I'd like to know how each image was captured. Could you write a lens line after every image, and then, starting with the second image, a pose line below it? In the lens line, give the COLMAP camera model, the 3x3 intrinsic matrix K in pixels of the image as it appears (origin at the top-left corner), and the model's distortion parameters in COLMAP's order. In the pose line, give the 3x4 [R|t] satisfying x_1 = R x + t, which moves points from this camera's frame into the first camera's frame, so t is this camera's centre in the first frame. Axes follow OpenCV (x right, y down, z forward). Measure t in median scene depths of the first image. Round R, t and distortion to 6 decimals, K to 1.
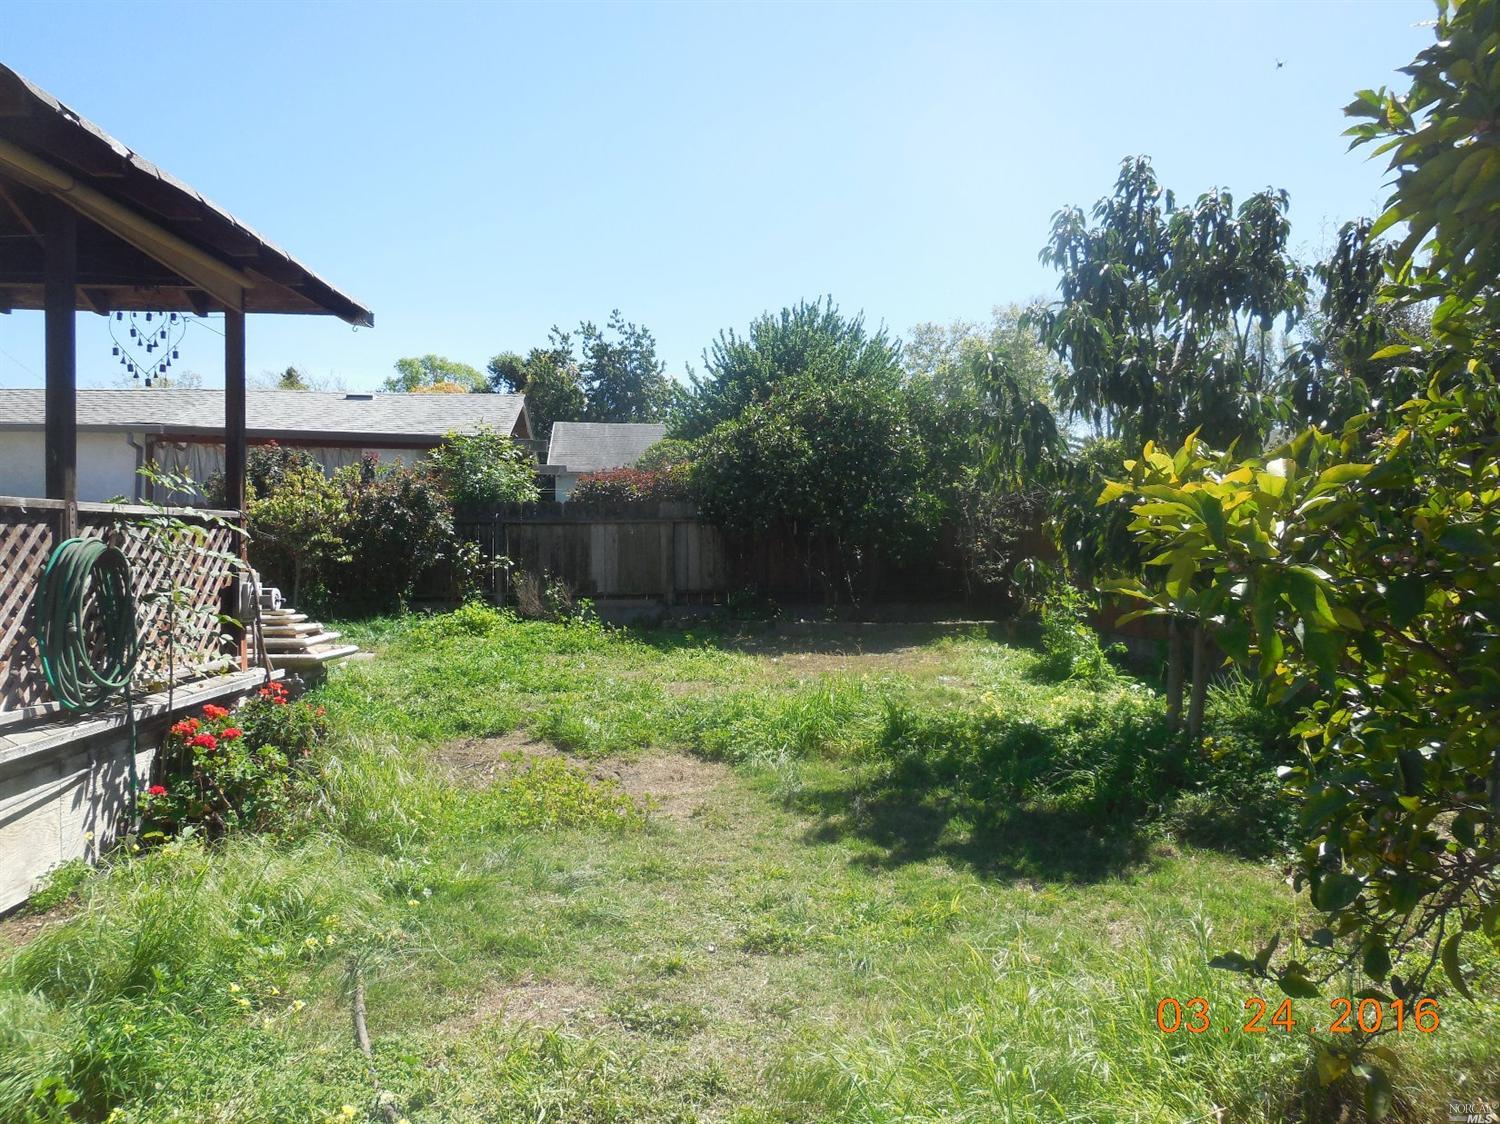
lens RADIAL K [[1143.9, 0, 757.7], [0, 1143.9, 563.2], [0, 0, 1]] dist [-0.003306, 0.005406]
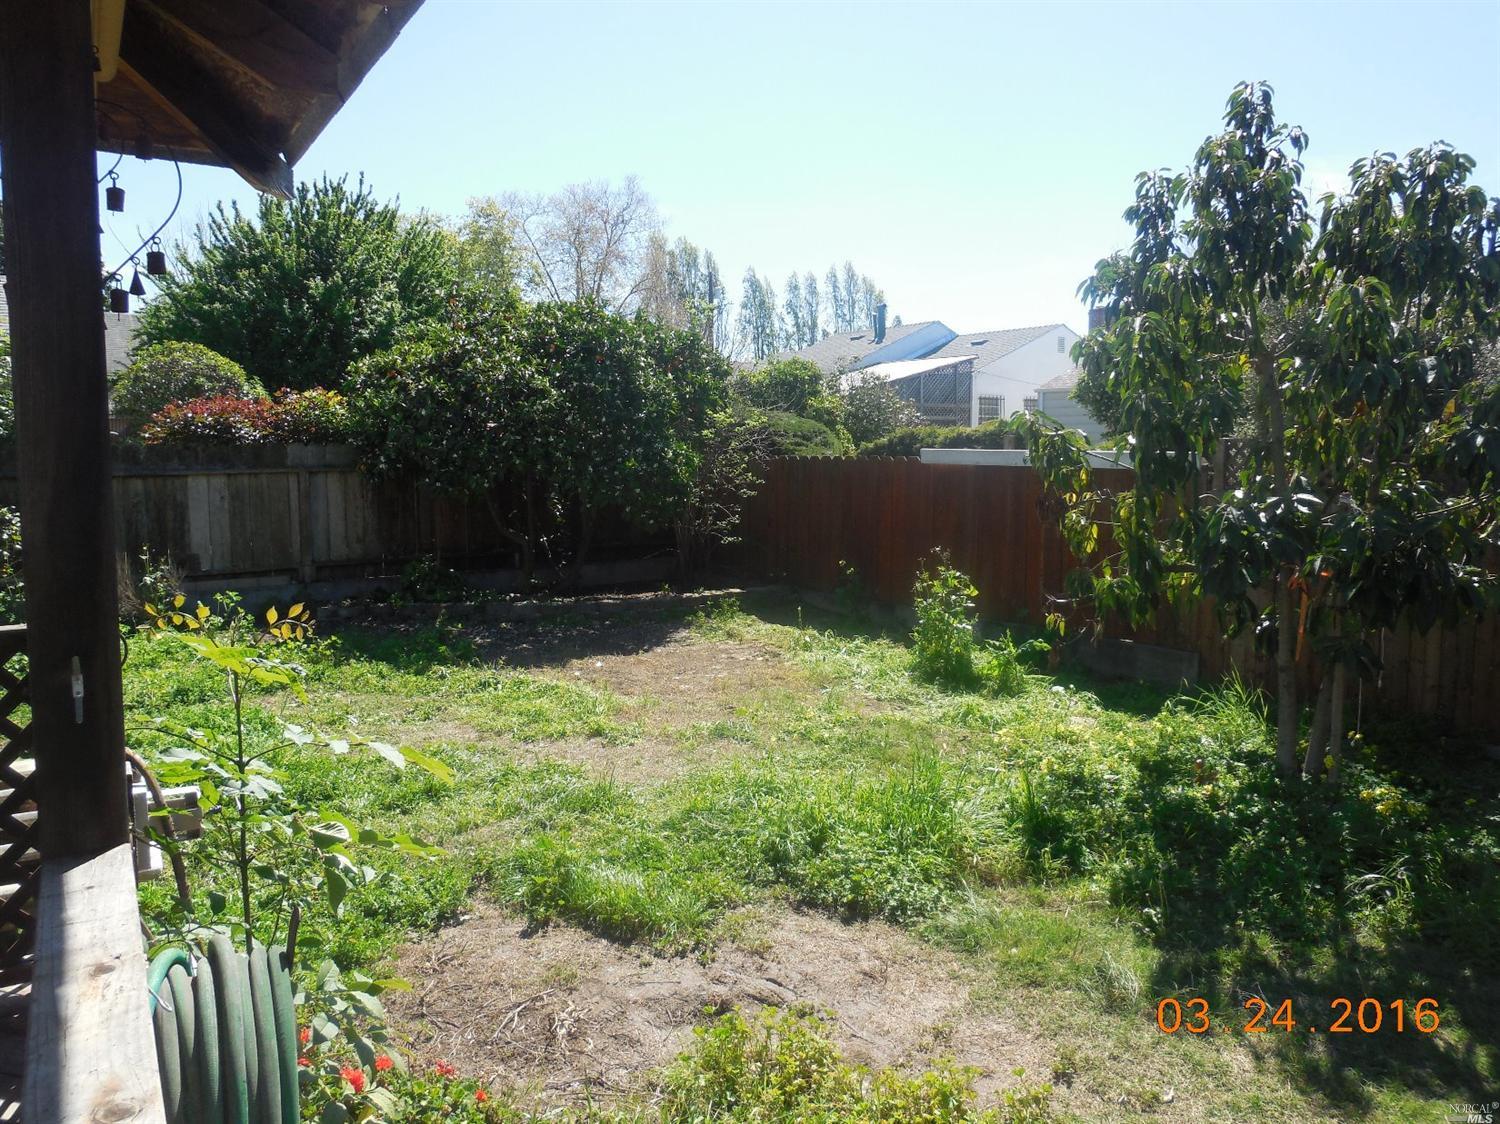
lens RADIAL K [[1143.9, 0, 757.7], [0, 1143.9, 563.2], [0, 0, 1]] dist [-0.003306, 0.005406]
pose [[0.877998, -0.046759, 0.476375, -0.174750], [0.005365, 0.996116, 0.087887, -0.040470], [-0.478634, -0.074609, 0.874839, 0.200842]]
